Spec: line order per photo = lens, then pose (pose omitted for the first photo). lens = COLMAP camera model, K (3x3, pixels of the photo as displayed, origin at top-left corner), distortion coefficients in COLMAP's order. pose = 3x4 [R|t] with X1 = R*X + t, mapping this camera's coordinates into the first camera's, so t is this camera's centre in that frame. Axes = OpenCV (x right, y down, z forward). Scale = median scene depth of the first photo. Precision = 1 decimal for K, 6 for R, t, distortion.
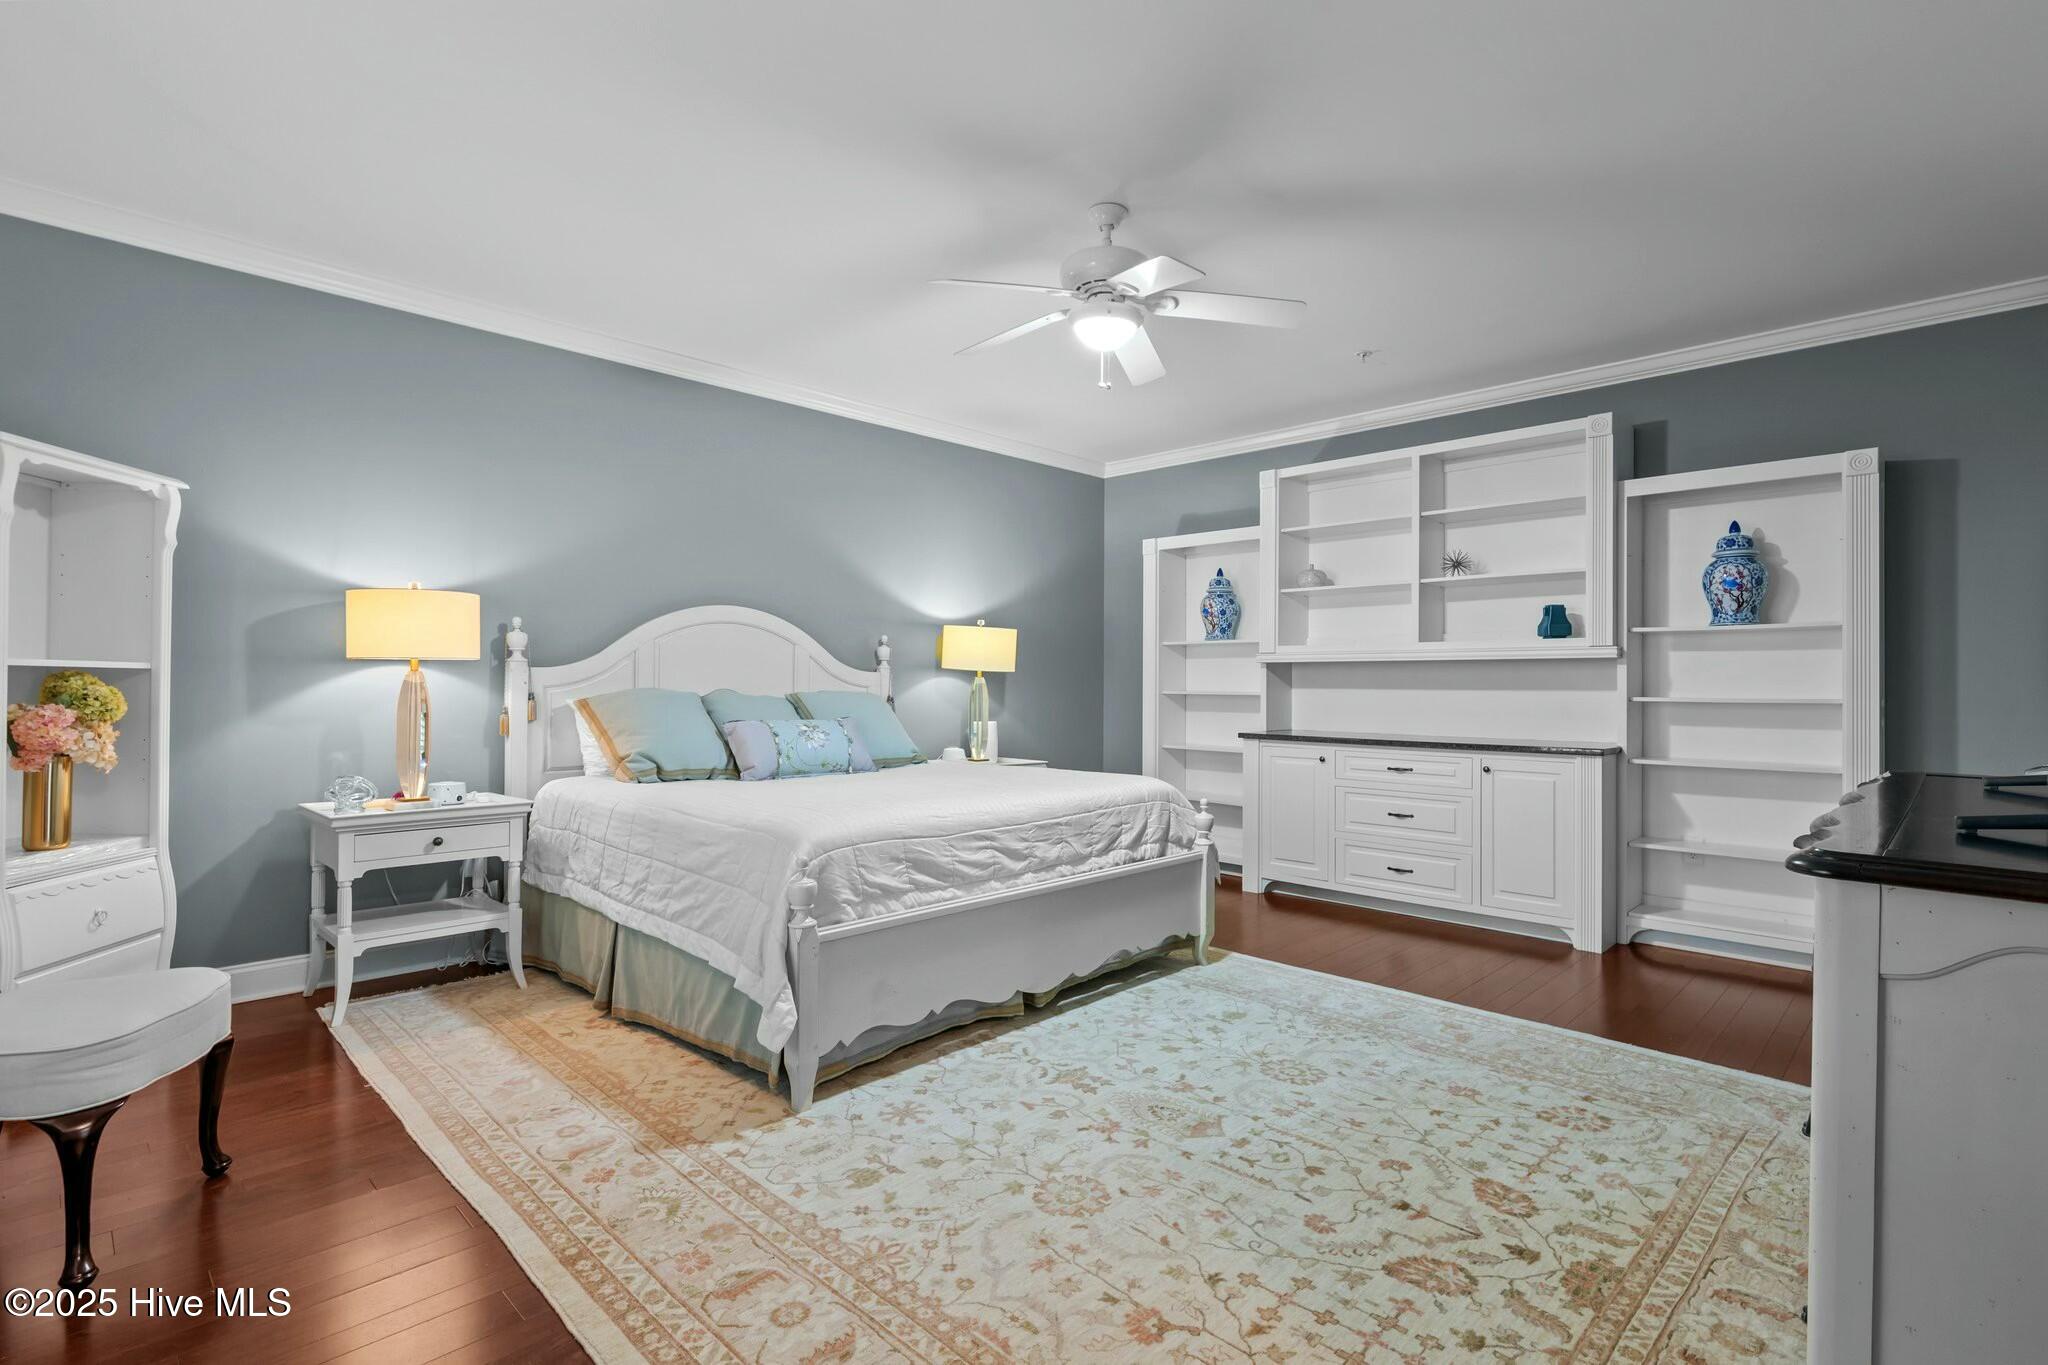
lens RADIAL K [[991.4, 0, 1032.6], [0, 991.4, 688.6], [0, 0, 1]] dist [0.000674, 0.000413]
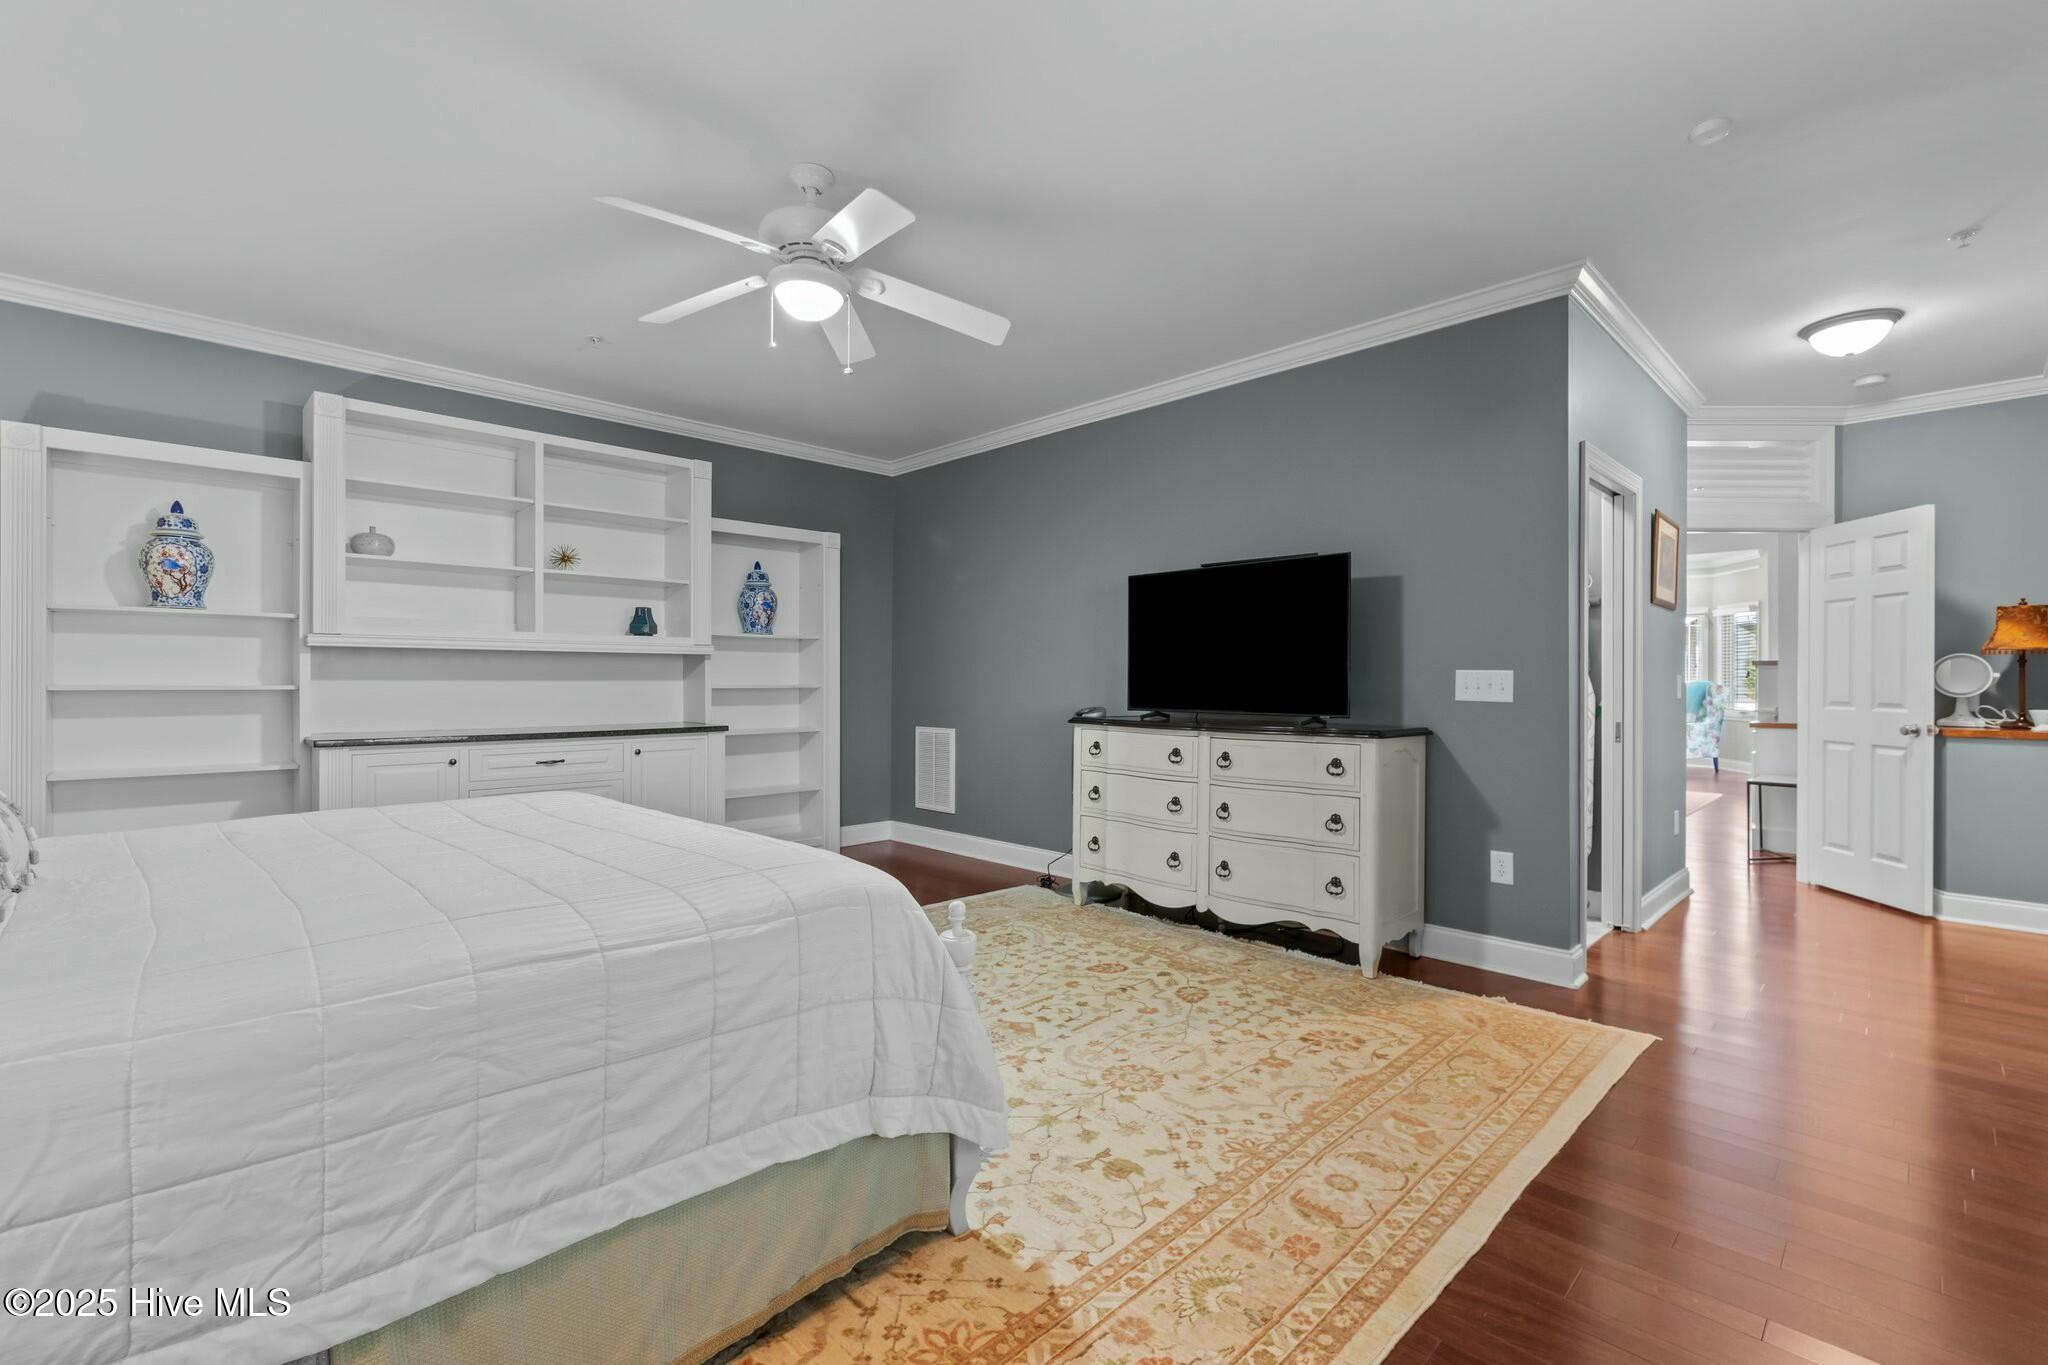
lens RADIAL K [[900.7, 0, 1033.8], [0, 900.7, 675.2], [0, 0, 1]] dist [0.013686, 0.000024]
pose [[-0.001024, -0.001286, 0.999999, -1.053496], [-0.000800, 0.999999, 0.001285, -0.011337], [-0.999999, -0.000798, -0.001025, 1.052060]]
